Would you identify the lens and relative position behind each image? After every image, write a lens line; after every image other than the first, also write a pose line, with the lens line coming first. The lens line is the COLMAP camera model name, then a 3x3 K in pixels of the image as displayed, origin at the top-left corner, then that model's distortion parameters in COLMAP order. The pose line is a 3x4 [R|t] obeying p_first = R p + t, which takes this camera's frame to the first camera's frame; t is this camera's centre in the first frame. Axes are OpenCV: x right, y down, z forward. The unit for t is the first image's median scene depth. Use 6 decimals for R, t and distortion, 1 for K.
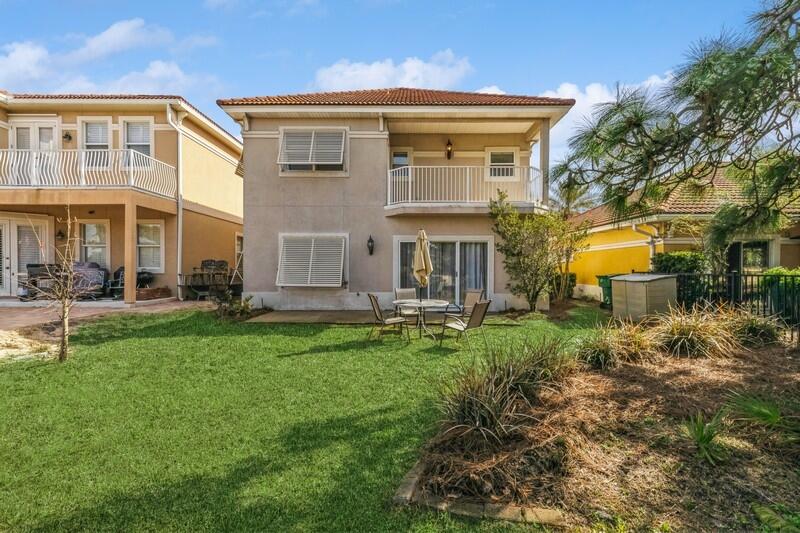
lens RADIAL K [[357.6, 0, 400.7], [0, 357.6, 272.3], [0, 0, 1]] dist [-0.000292, -0.000218]
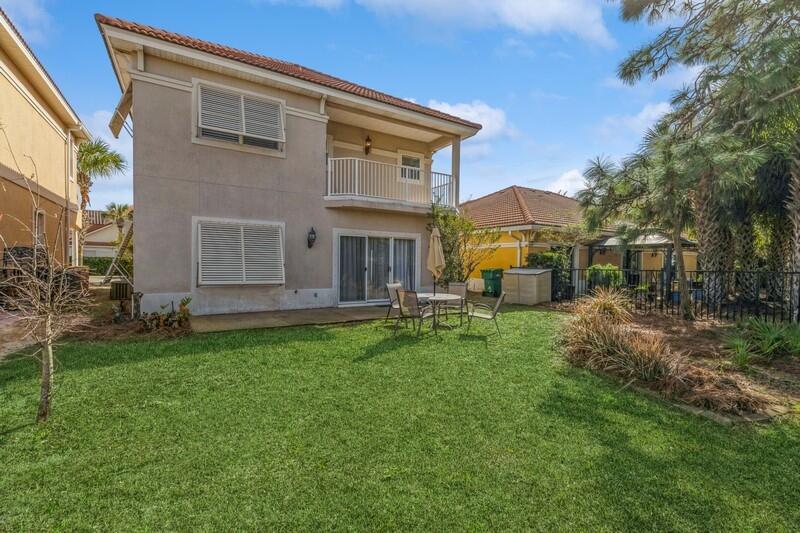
lens RADIAL K [[364.1, 0, 401.2], [0, 364.1, 271.5], [0, 0, 1]] dist [0.003296, 0.000699]
pose [[0.842853, -0.005201, 0.538118, -0.386757], [-0.003977, 0.999866, 0.015894, -0.004221], [-0.538129, -0.015537, 0.842720, 0.089408]]
